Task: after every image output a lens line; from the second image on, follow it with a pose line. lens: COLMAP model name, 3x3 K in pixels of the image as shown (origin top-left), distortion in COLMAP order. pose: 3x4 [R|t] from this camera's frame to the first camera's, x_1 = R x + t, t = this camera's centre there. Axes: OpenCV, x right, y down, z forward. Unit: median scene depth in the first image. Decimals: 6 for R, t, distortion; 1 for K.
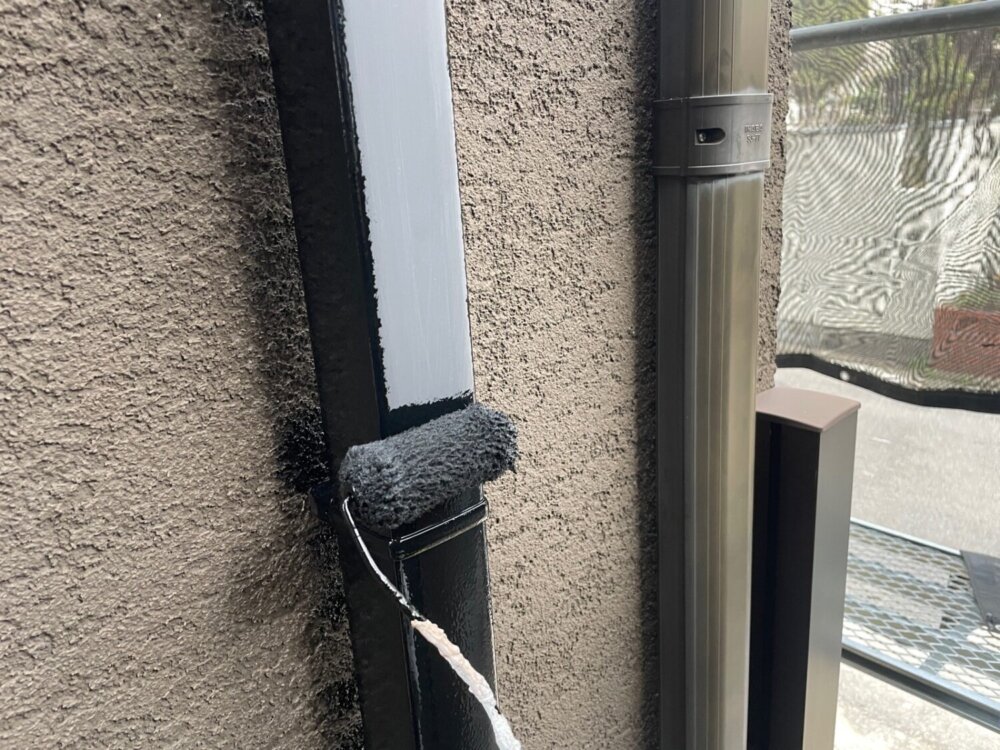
lens RADIAL K [[774.7, 0, 482.2], [0, 774.7, 375.5], [0, 0, 1]] dist [0.105090, -0.131572]
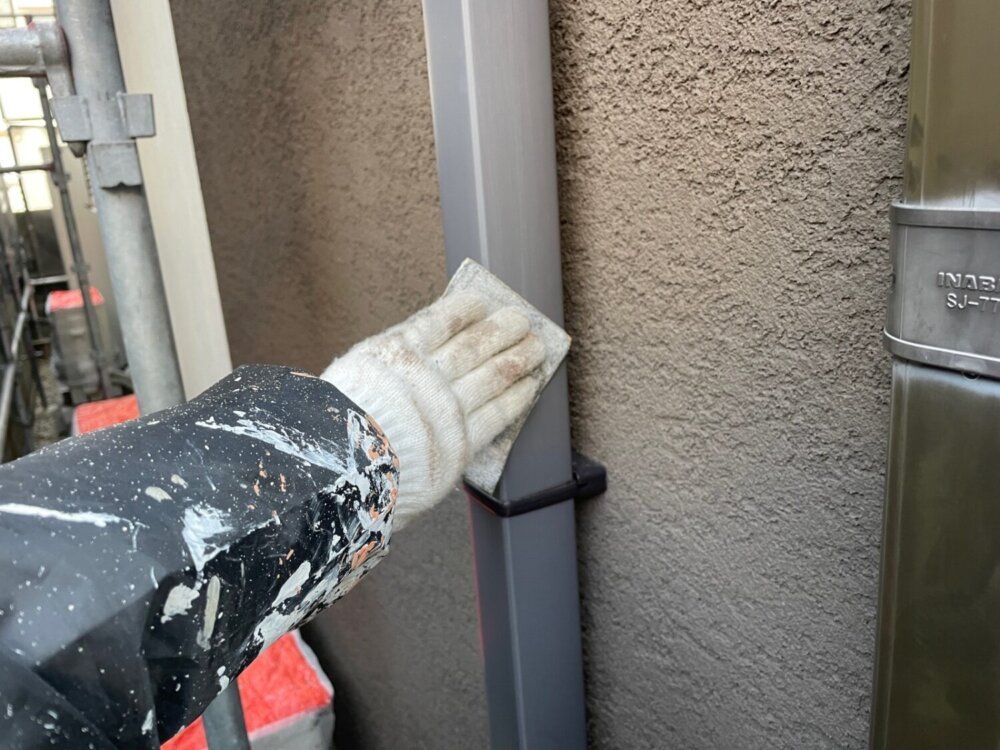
lens RADIAL K [[774.7, 0, 482.2], [0, 774.7, 375.5], [0, 0, 1]] dist [0.105090, -0.131572]
pose [[-0.245015, 0.340174, -0.907881, 0.909051], [-0.189953, 0.901432, 0.389022, -0.425427], [0.950729, 0.267771, -0.156248, 0.903923]]
